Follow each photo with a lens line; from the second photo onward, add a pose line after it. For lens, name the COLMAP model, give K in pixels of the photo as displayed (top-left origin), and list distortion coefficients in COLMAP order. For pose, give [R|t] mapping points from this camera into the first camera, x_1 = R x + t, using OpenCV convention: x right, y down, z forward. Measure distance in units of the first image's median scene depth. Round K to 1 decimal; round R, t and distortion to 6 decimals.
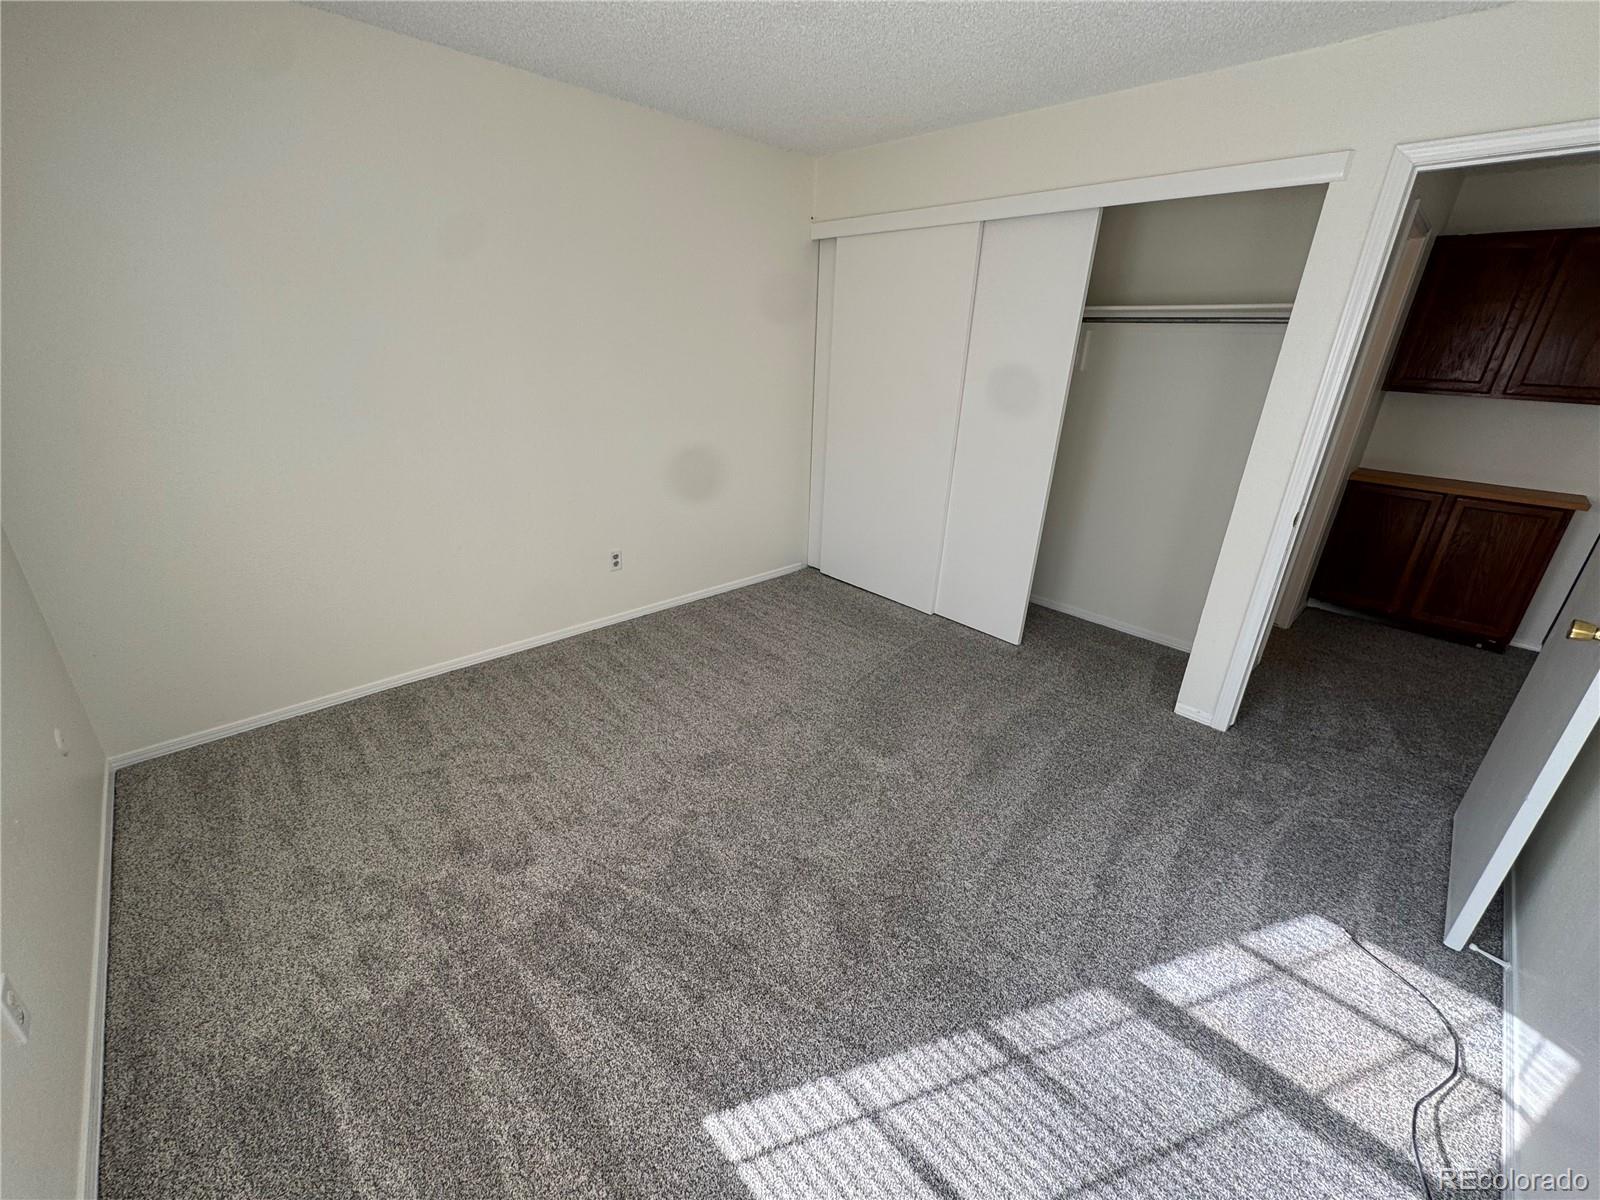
lens RADIAL K [[638.0, 0, 802.8], [0, 638.0, 608.4], [0, 0, 1]] dist [-0.003934, 0.000490]
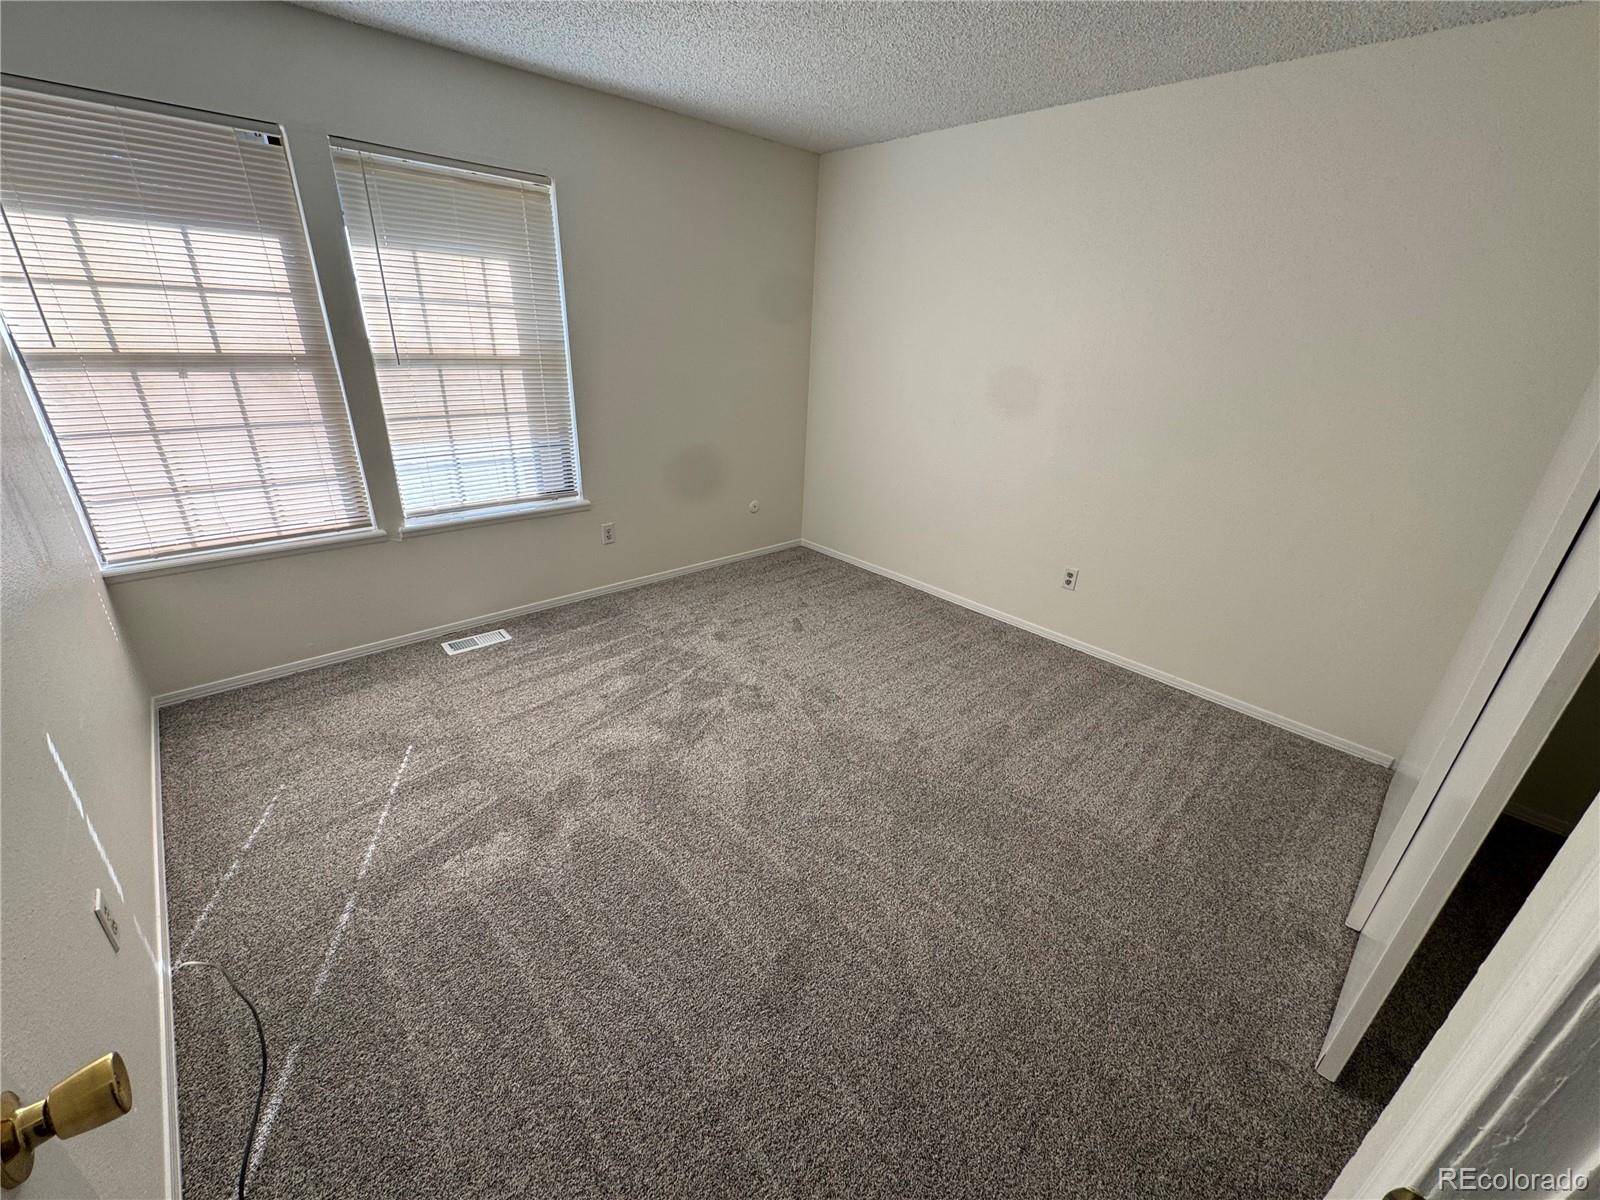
lens RADIAL K [[638.0, 0, 792.7], [0, 638.0, 602.5], [0, 0, 1]] dist [-0.003934, 0.000490]
pose [[-0.020060, 0.370772, -0.928507, 0.778591], [-0.431042, 0.834745, 0.342643, -0.244926], [0.902109, 0.407099, 0.143074, 0.633090]]
